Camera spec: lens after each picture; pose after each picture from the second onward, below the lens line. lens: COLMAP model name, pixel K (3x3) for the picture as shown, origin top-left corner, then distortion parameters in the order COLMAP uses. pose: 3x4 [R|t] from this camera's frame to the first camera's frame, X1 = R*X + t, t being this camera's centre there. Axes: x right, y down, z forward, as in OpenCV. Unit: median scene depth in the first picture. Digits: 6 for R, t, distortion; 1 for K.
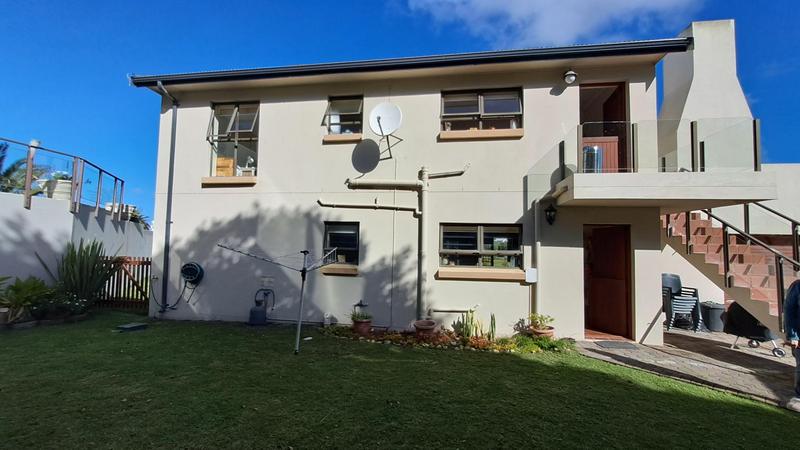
lens RADIAL K [[321.5, 0, 396.8], [0, 321.5, 228.7], [0, 0, 1]] dist [0.000879, 0.000247]
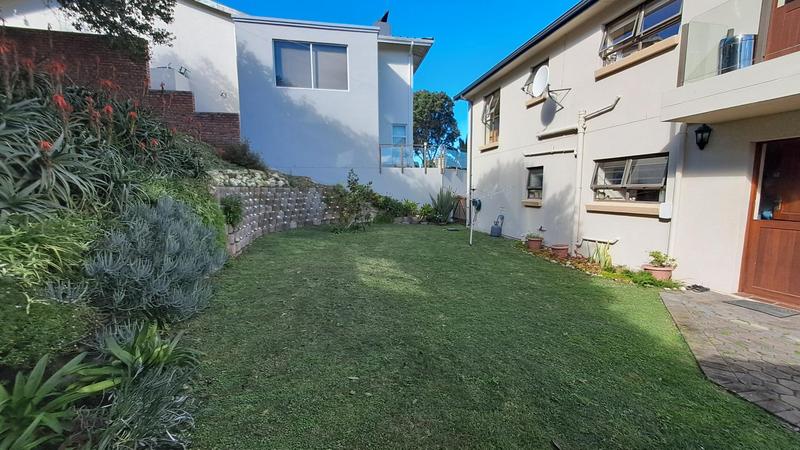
lens RADIAL K [[321.5, 0, 396.8], [0, 321.5, 228.7], [0, 0, 1]] dist [0.000879, 0.000247]
pose [[0.348149, 0.088695, -0.933234, 0.913669], [0.068973, 0.990392, 0.119858, 0.033402], [0.934898, -0.106097, 0.338686, -0.004208]]
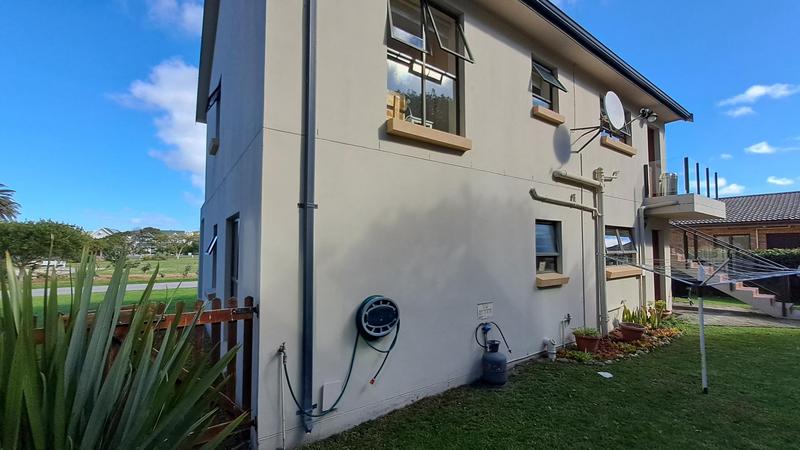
lens RADIAL K [[321.5, 0, 396.8], [0, 321.5, 228.7], [0, 0, 1]] dist [0.000879, 0.000247]
pose [[0.725358, 0.015096, 0.688206, -1.013475], [-0.022035, 0.999756, 0.001295, 0.006854], [-0.688019, -0.016104, 0.725514, 0.695993]]
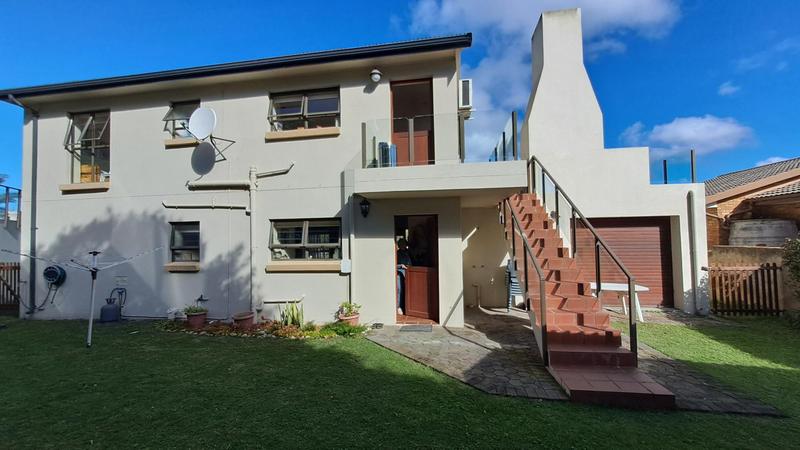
lens RADIAL K [[321.5, 0, 396.8], [0, 321.5, 228.7], [0, 0, 1]] dist [0.000879, 0.000247]
pose [[0.999153, -0.039430, -0.011734, 0.553309], [0.039667, 0.998999, 0.020691, 0.006628], [0.010907, -0.021139, 0.999717, -0.049609]]
